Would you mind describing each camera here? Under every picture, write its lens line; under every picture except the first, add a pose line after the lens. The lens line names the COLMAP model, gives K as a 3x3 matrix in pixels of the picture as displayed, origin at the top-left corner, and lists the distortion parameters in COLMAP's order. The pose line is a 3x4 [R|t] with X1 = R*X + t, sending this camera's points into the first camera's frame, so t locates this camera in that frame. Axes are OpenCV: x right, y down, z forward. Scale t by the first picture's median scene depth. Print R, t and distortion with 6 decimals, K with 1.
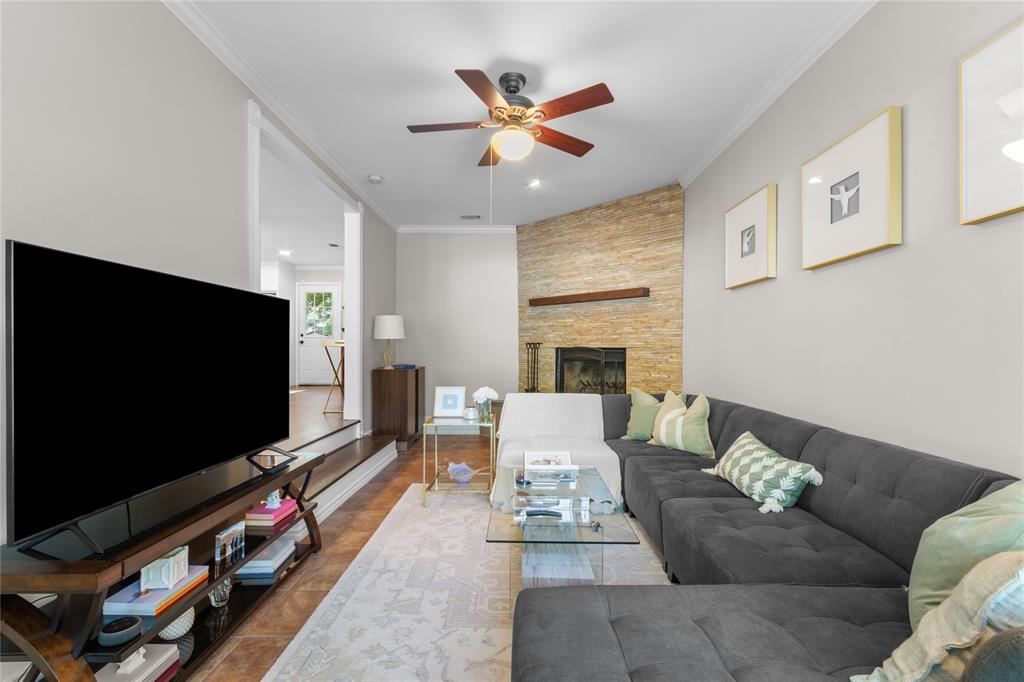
lens RADIAL K [[444.0, 0, 515.3], [0, 444.0, 333.6], [0, 0, 1]] dist [-0.002760, 0.001197]
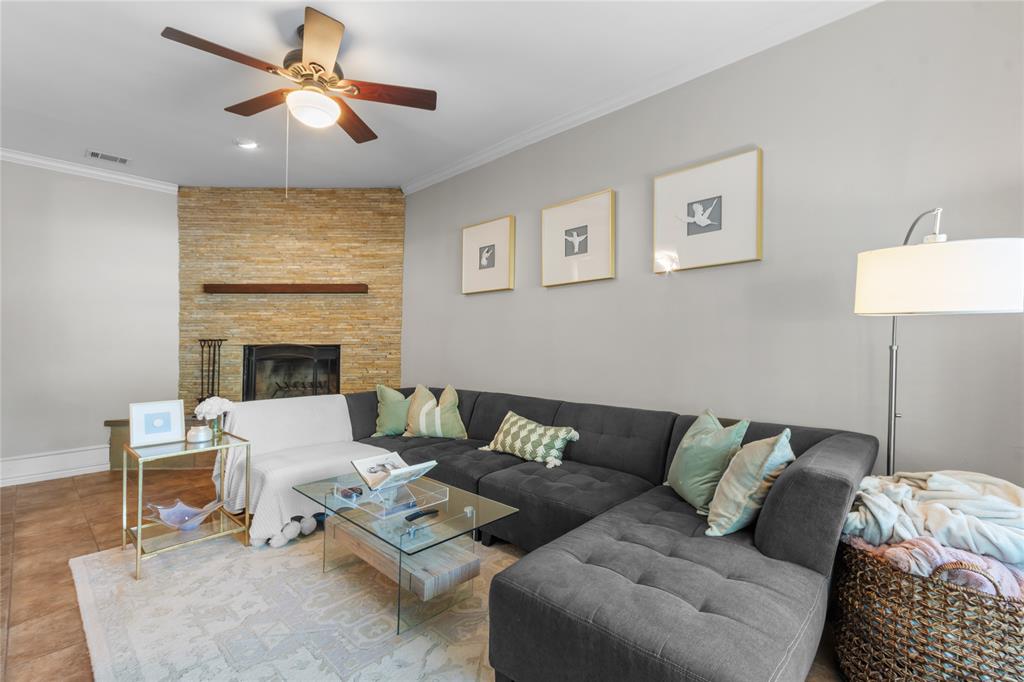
lens RADIAL K [[444.0, 0, 517.2], [0, 444.0, 331.6], [0, 0, 1]] dist [-0.002760, 0.001197]
pose [[0.679251, 0.013604, 0.733780, -0.213954], [-0.017666, 0.999842, -0.002184, -0.001370], [-0.733693, -0.011480, 0.679384, 0.073464]]
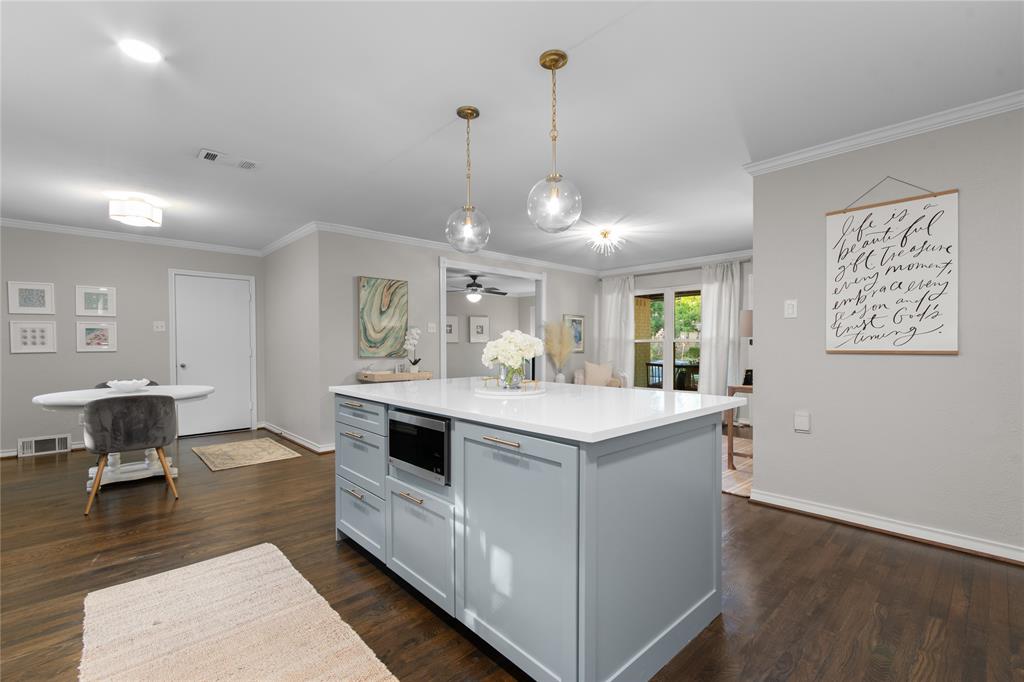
lens RADIAL K [[444.0, 0, 513.8], [0, 444.0, 349.3], [0, 0, 1]] dist [-0.002760, 0.001197]
pose [[-0.685519, -0.005535, 0.728034, -1.462111], [-0.018486, 0.999781, -0.009805, -0.030193], [-0.727820, -0.020180, -0.685471, 1.741968]]
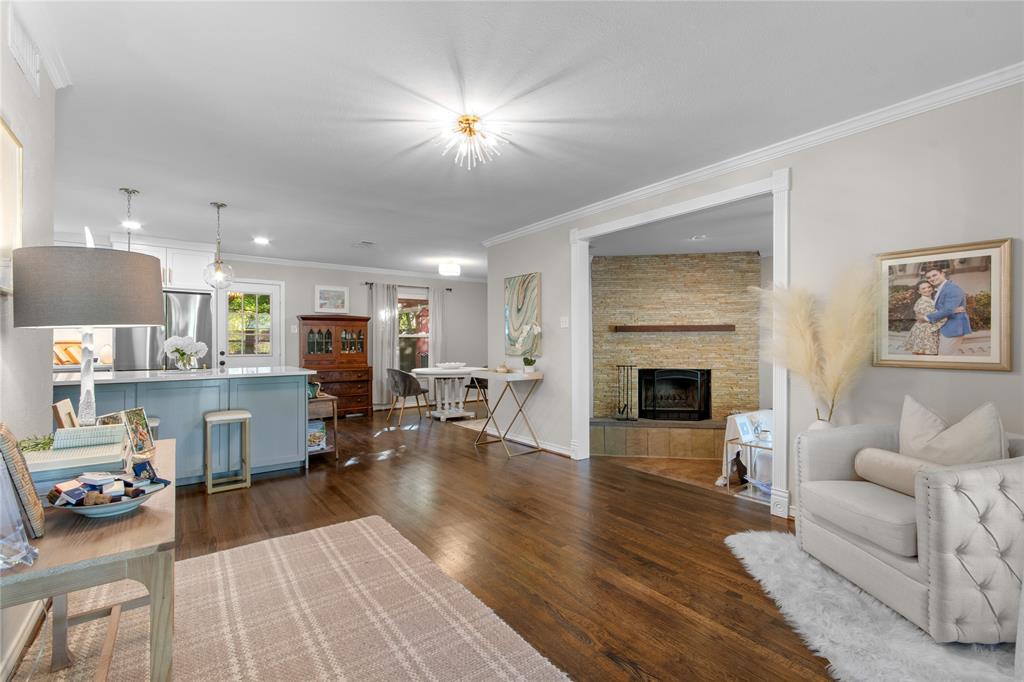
lens RADIAL K [[444.0, 0, 509.0], [0, 444.0, 335.1], [0, 0, 1]] dist [-0.002760, 0.001197]
pose [[0.797428, 0.010094, 0.603329, -1.099806], [-0.015578, 0.999871, 0.003861, -0.069992], [-0.603213, -0.012477, 0.797483, 0.352058]]
